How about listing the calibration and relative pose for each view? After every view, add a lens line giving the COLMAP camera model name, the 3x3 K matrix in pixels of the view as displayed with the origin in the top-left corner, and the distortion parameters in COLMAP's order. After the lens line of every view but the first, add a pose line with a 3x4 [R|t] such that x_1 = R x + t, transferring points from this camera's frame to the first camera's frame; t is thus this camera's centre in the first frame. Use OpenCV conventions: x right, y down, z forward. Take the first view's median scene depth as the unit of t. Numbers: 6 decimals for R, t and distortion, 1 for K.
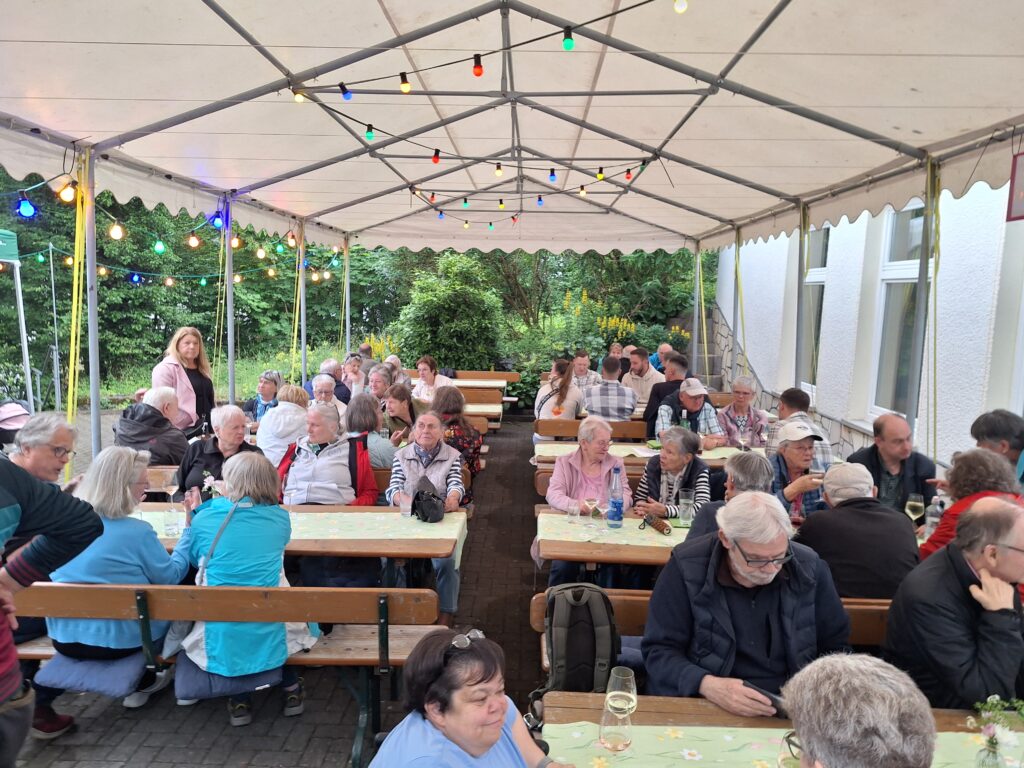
lens RADIAL K [[707.0, 0, 509.2], [0, 707.0, 387.0], [0, 0, 1]] dist [0.082127, -0.130271]
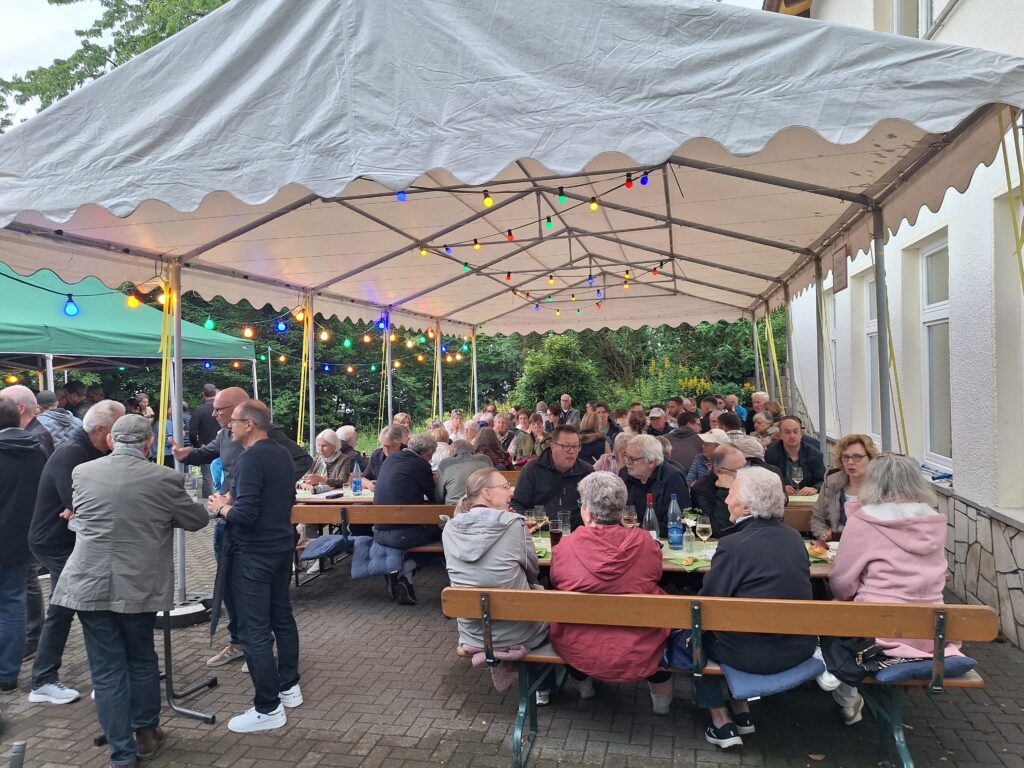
lens RADIAL K [[706.6, 0, 508.5], [0, 706.6, 378.9], [0, 0, 1]] dist [0.081484, -0.076191]
pose [[0.975896, -0.051967, -0.211960, 0.128973], [0.025199, 0.991571, -0.127090, 0.061739], [0.216778, 0.118685, 0.968979, -0.294650]]
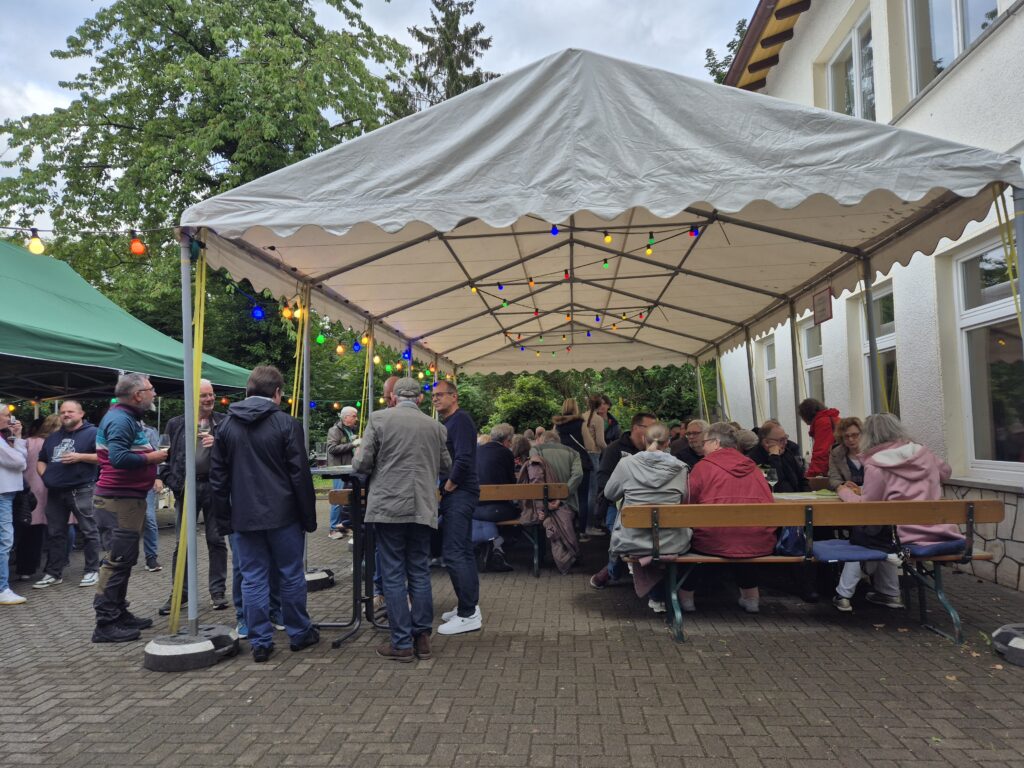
lens RADIAL K [[684.3, 0, 508.2], [0, 684.3, 382.6], [0, 0, 1]] dist [0.119276, -0.094404]
pose [[0.997210, -0.052633, -0.052941, -0.052665], [0.040625, 0.977569, -0.206662, 0.139586], [0.062630, 0.203935, 0.976979, -0.447495]]
